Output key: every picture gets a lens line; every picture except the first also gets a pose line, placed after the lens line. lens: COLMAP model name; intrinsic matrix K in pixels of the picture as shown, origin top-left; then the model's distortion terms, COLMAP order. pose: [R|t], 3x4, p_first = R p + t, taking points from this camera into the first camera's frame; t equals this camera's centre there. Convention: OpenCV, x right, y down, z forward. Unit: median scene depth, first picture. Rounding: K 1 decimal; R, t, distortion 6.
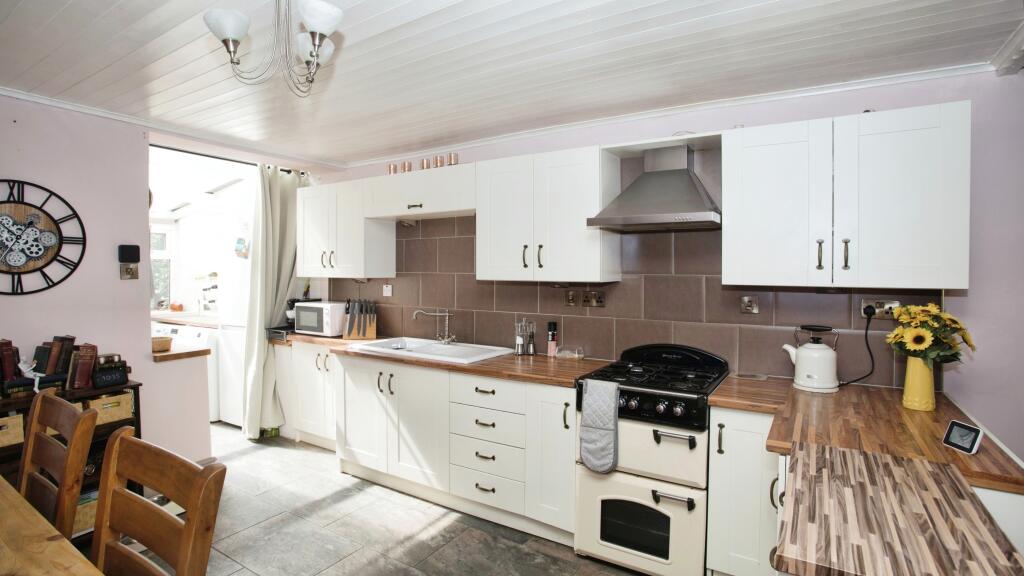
lens RADIAL K [[501.1, 0, 510.4], [0, 501.1, 290.9], [0, 0, 1]] dist [-0.071510, 0.026390]
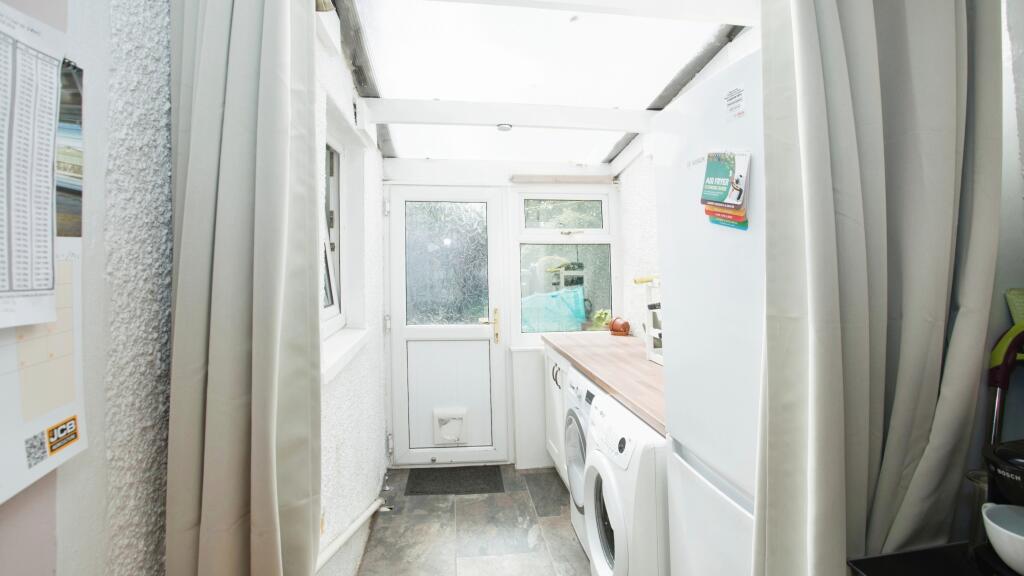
lens RADIAL K [[501.1, 0, 510.4], [0, 501.1, 290.9], [0, 0, 1]] dist [-0.071510, 0.026390]
pose [[0.606494, 0.015007, -0.794946, -0.451240], [0.017218, 0.999340, 0.032002, -0.048893], [0.794902, -0.033096, 0.605835, 0.832112]]
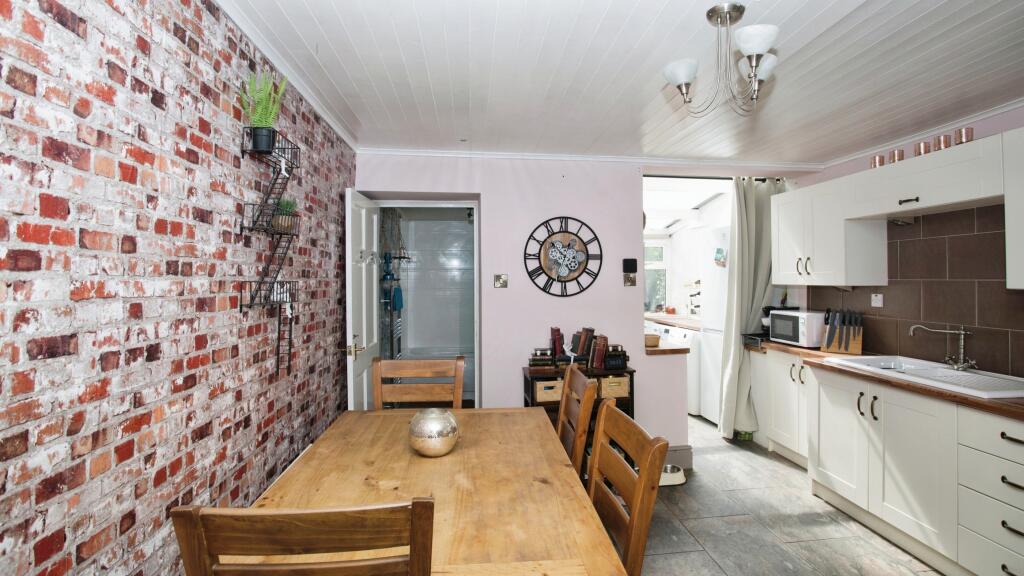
lens RADIAL K [[501.1, 0, 510.4], [0, 501.1, 290.9], [0, 0, 1]] dist [-0.071510, 0.026390]
pose [[0.601304, 0.010027, -0.798957, 0.047025], [-0.022475, 0.999738, -0.004368, 0.000961], [0.798704, 0.020584, 0.601372, -0.017731]]
